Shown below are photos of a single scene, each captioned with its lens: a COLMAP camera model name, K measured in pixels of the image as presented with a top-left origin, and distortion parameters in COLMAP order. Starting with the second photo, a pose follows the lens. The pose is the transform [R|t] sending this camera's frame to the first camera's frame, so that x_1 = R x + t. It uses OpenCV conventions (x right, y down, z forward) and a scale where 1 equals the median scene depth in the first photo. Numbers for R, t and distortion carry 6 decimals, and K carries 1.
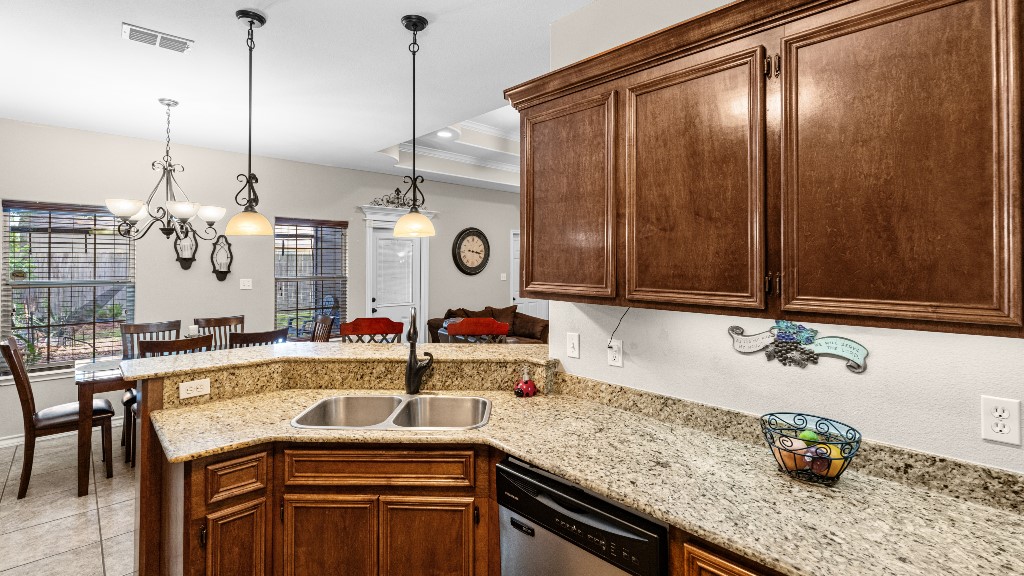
lens RADIAL K [[462.6, 0, 512.1], [0, 462.6, 270.4], [0, 0, 1]] dist [-0.010224, -0.000206]
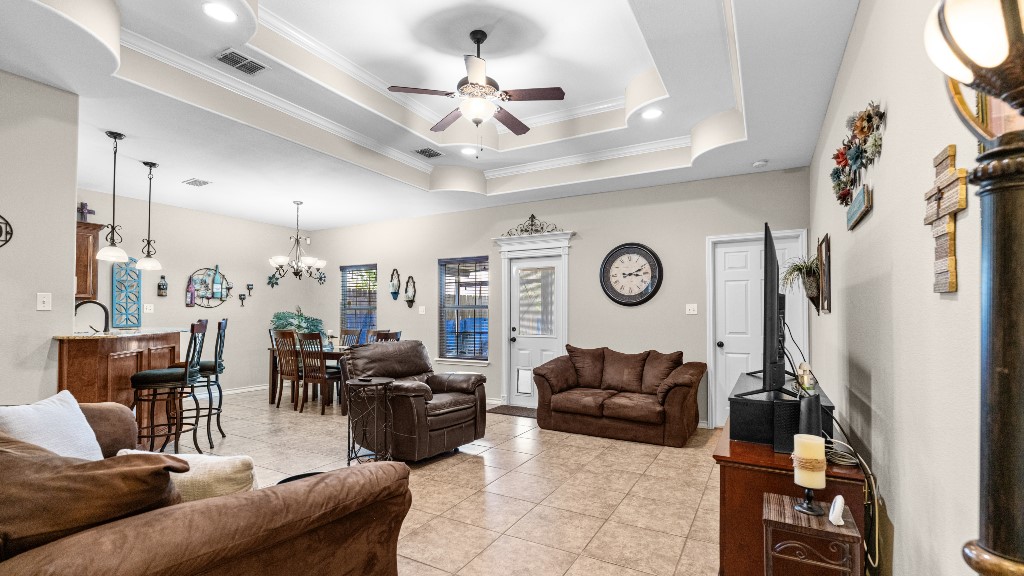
lens RADIAL K [[463.2, 0, 513.1], [0, 463.2, 320.0], [0, 0, 1]] dist [-0.001505, -0.000473]
pose [[0.299427, 0.010579, -0.954061, 0.857807], [-0.020620, 0.999777, 0.004614, 0.050030], [0.953896, 0.018291, 0.299578, 0.871916]]
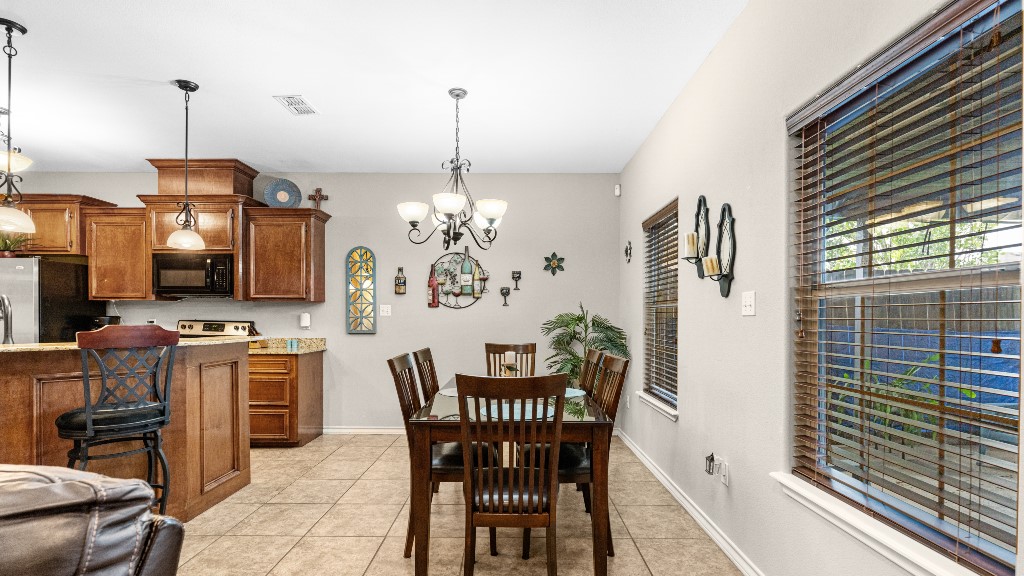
lens RADIAL K [[463.2, 0, 513.1], [0, 463.2, 320.0], [0, 0, 1]] dist [-0.001505, -0.000473]
pose [[-0.695519, 0.001393, -0.718506, -0.128769], [-0.015340, 0.999741, 0.016787, 0.045086], [0.718344, 0.022698, -0.695318, 1.189603]]
